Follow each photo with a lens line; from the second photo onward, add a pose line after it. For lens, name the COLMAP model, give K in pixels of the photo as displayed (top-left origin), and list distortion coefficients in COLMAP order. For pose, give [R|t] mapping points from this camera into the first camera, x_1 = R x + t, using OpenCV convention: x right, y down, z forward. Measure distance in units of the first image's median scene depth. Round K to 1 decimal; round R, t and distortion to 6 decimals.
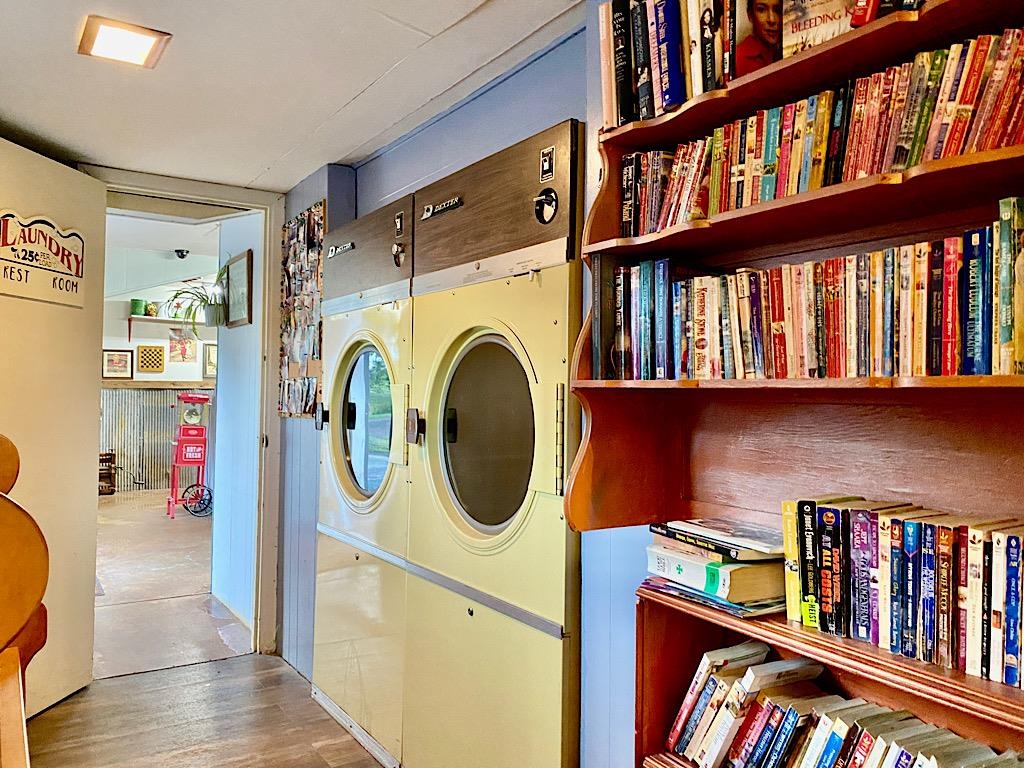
lens RADIAL K [[782.5, 0, 504.6], [0, 782.5, 377.7], [0, 0, 1]] dist [-0.000886, -0.015256]
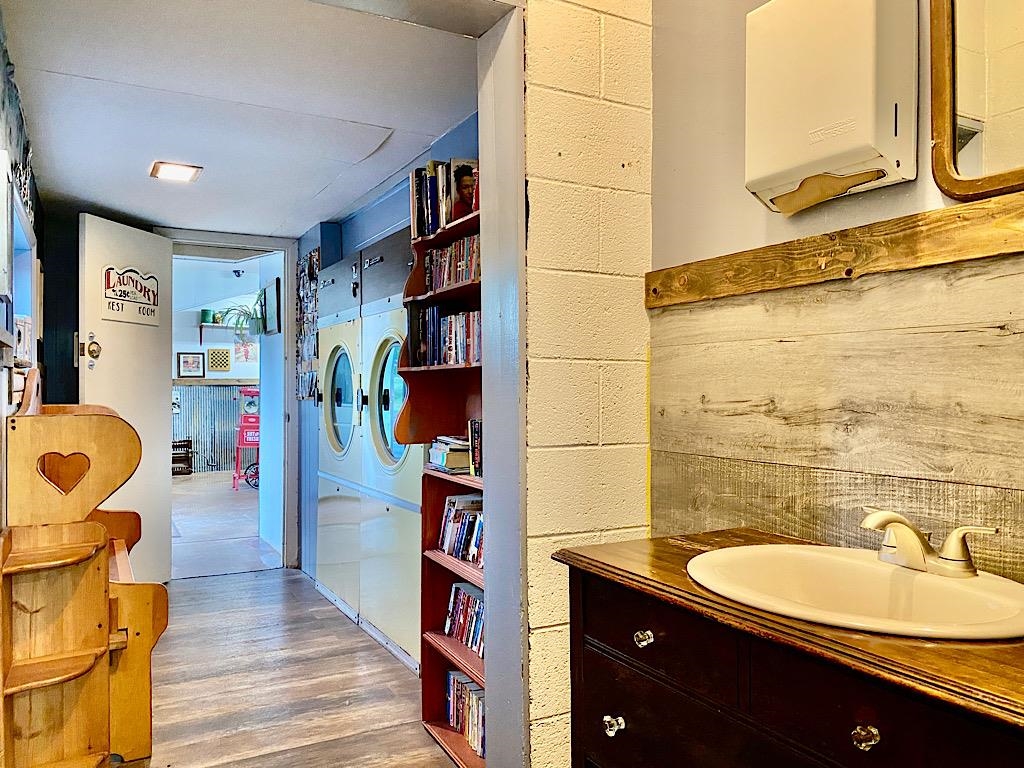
lens RADIAL K [[782.5, 0, 518.1], [0, 782.5, 389.5], [0, 0, 1]] dist [-0.000886, -0.015256]
pose [[0.997294, -0.014350, -0.072097, 0.215043], [0.015866, 0.999664, 0.020500, 0.009286], [0.071779, -0.021588, 0.997187, -0.379102]]
